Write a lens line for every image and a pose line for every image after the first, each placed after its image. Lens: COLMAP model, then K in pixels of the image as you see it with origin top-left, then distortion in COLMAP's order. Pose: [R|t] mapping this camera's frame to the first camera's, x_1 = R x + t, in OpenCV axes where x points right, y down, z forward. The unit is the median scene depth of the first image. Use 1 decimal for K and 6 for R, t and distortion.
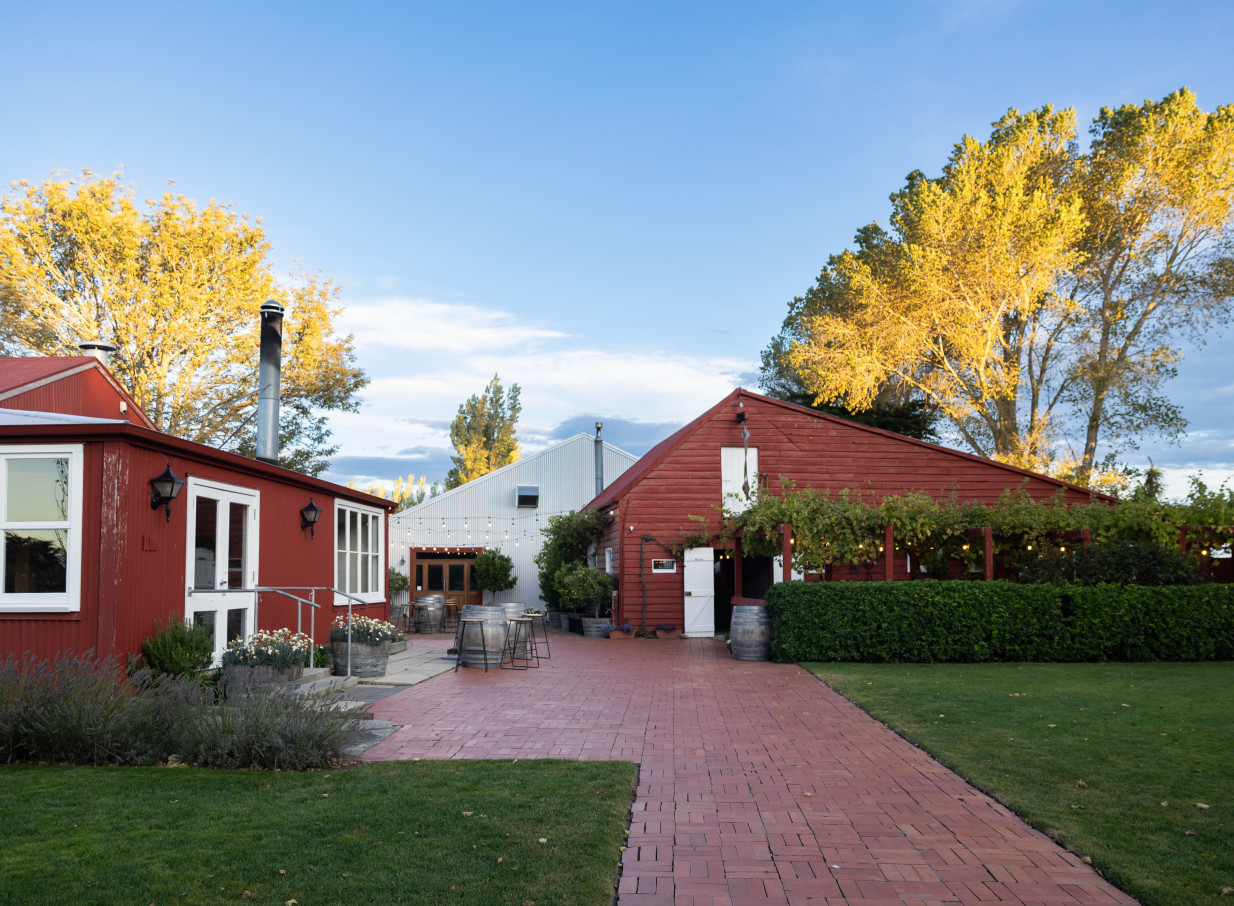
lens RADIAL K [[989.5, 0, 616.3], [0, 989.5, 524.7], [0, 0, 1]] dist [-0.009614, -0.002957]
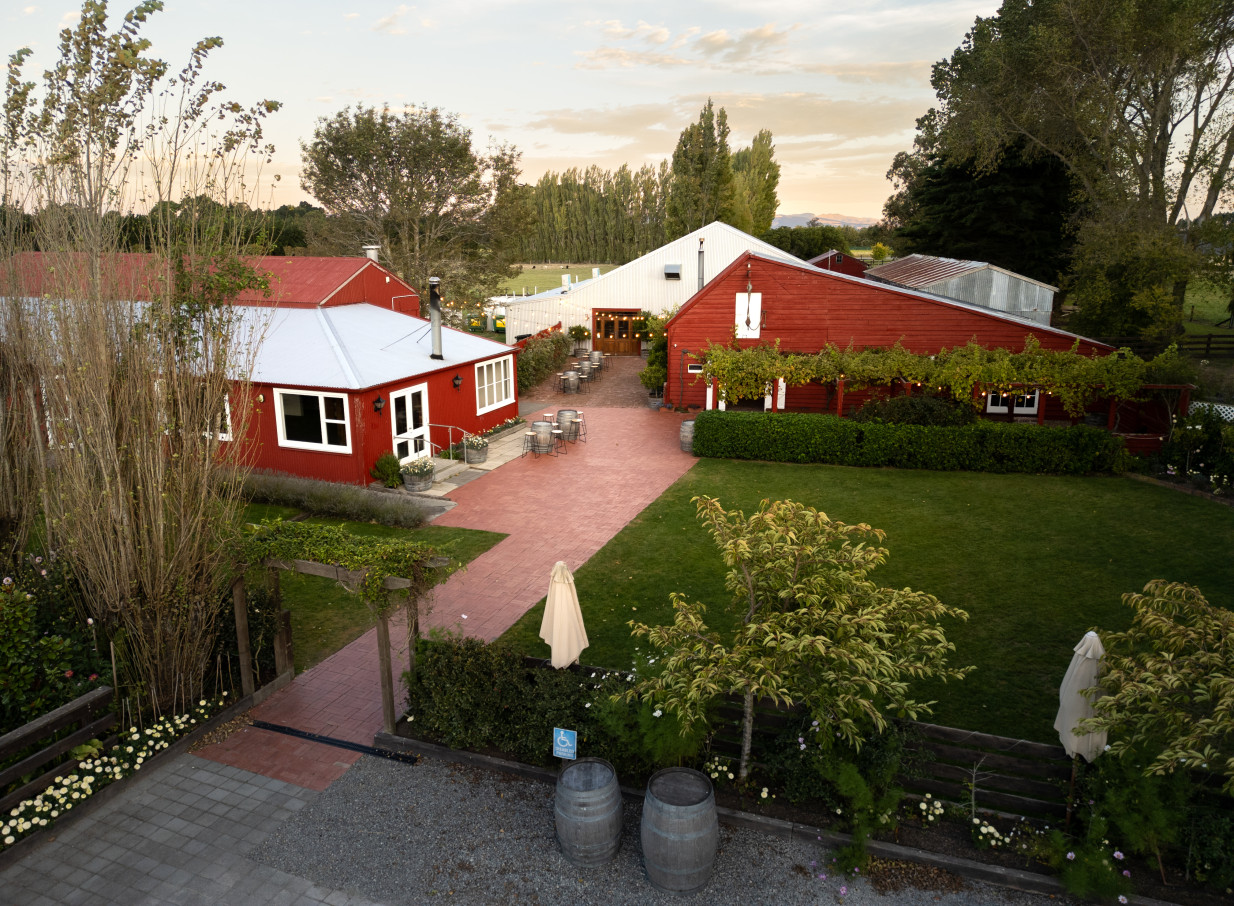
lens RADIAL K [[952.0, 0, 617.0], [0, 952.0, 453.0], [0, 0, 1]] dist [0.182914, 0.000328]
pose [[0.952350, 0.079954, -0.294342, 0.400245], [0.011756, 0.954691, 0.297368, -0.295464], [0.304781, -0.286658, 0.908260, -0.512571]]
